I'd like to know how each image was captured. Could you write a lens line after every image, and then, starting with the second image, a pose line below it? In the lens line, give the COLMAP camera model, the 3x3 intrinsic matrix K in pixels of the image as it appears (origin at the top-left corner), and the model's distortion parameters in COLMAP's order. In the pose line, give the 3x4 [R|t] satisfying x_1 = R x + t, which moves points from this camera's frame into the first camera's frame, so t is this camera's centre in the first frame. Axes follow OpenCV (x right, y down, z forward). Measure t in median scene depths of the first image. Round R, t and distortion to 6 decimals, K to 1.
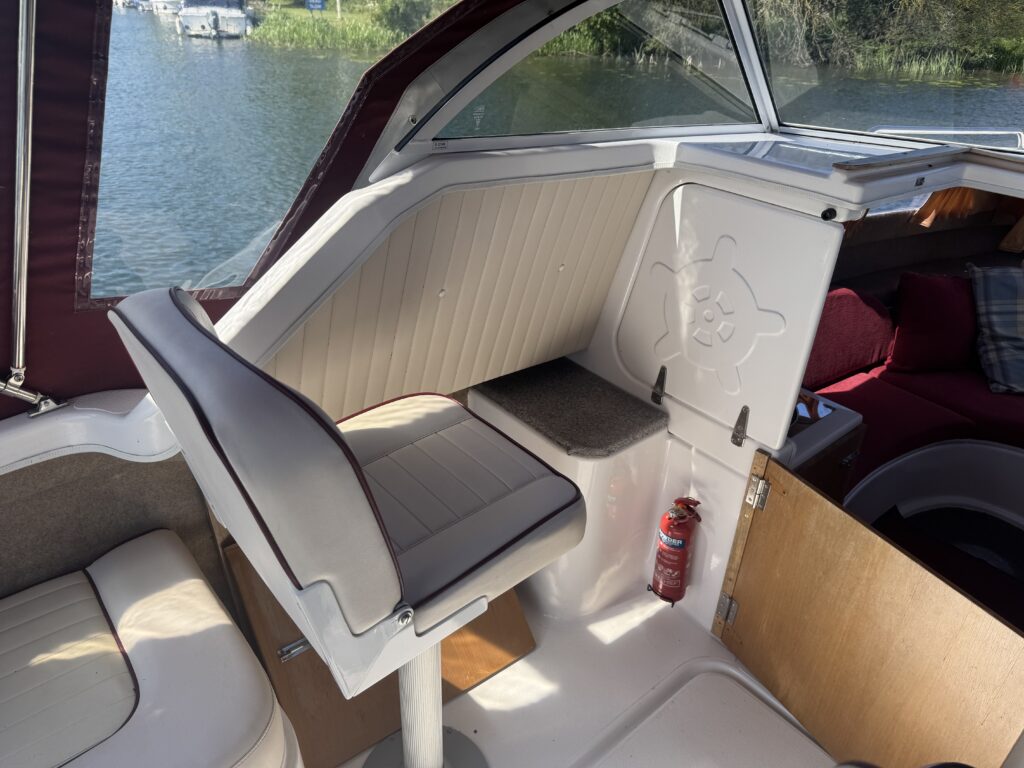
lens RADIAL K [[719.3, 0, 516.4], [0, 719.3, 389.2], [0, 0, 1]] dist [0.047087, -0.047498]
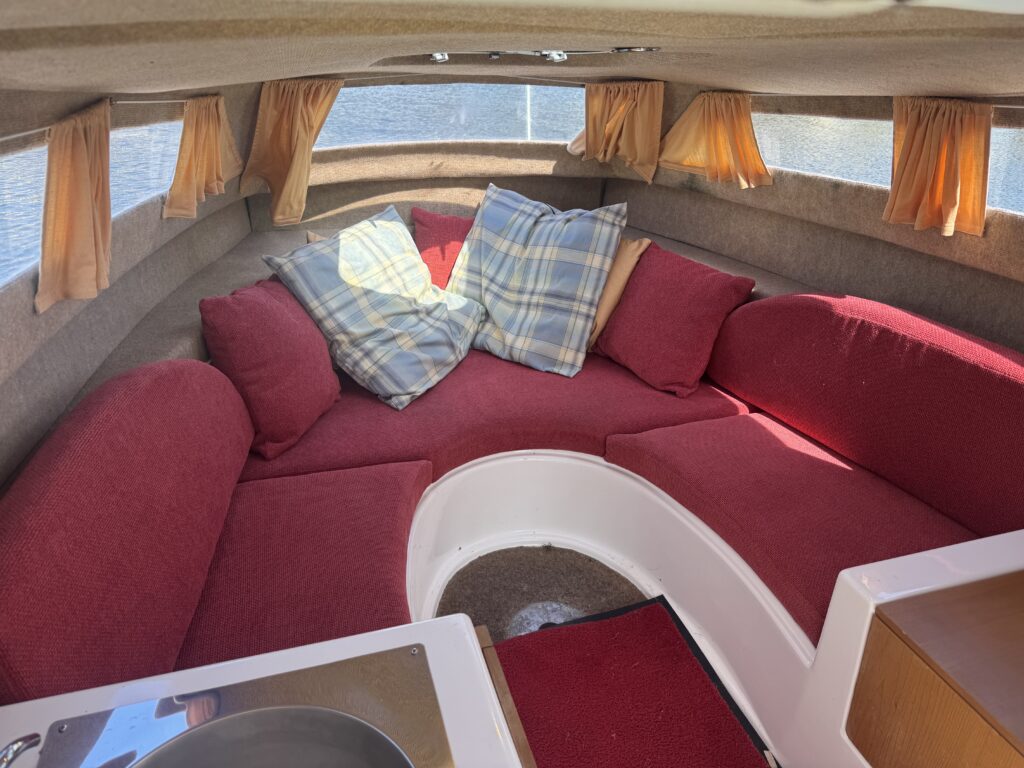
lens RADIAL K [[719.3, 0, 518.4], [0, 719.3, 383.7], [0, 0, 1]] dist [0.047087, -0.047498]
pose [[0.410736, -0.424632, 0.806836, 0.148250], [0.459016, 0.860907, 0.219417, -0.117148], [-0.787782, 0.280228, 0.548518, 0.514803]]
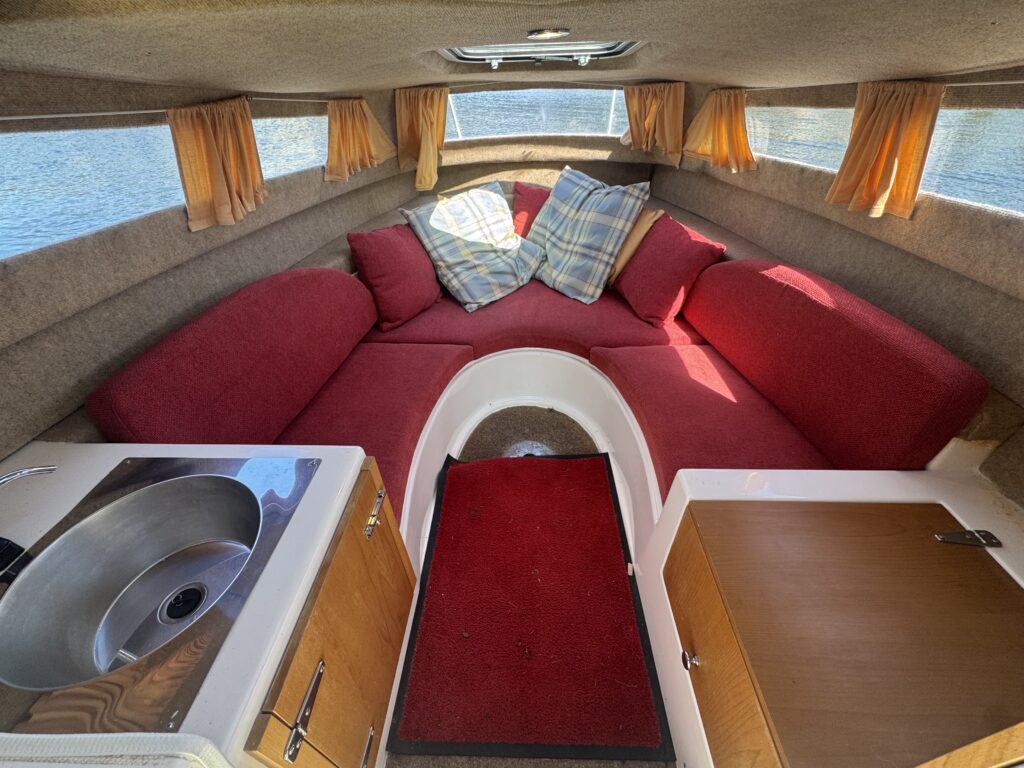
lens RADIAL K [[408.4, 0, 508.0], [0, 408.4, 380.3], [0, 0, 1]] dist [-0.002752, 0.001430]
pose [[0.683367, -0.482180, 0.548189, 0.287353], [0.408554, 0.874856, 0.260212, -0.044797], [-0.605056, 0.046144, 0.794845, 0.449602]]
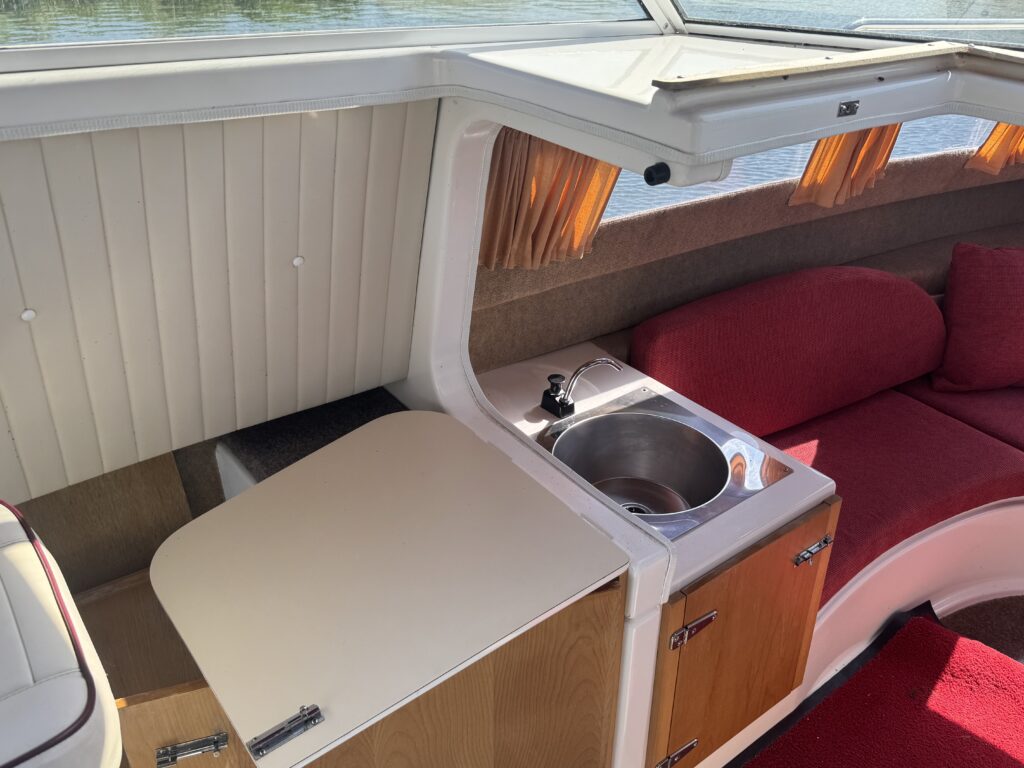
lens RADIAL K [[869.1, 0, 514.7], [0, 869.1, 388.2], [0, 0, 1]] dist [0.014971, -0.019311]
pose [[0.996758, -0.002038, -0.080433, 0.190021], [0.003504, 0.999830, 0.018084, -0.043802], [0.080382, -0.018307, 0.996596, 0.163262]]
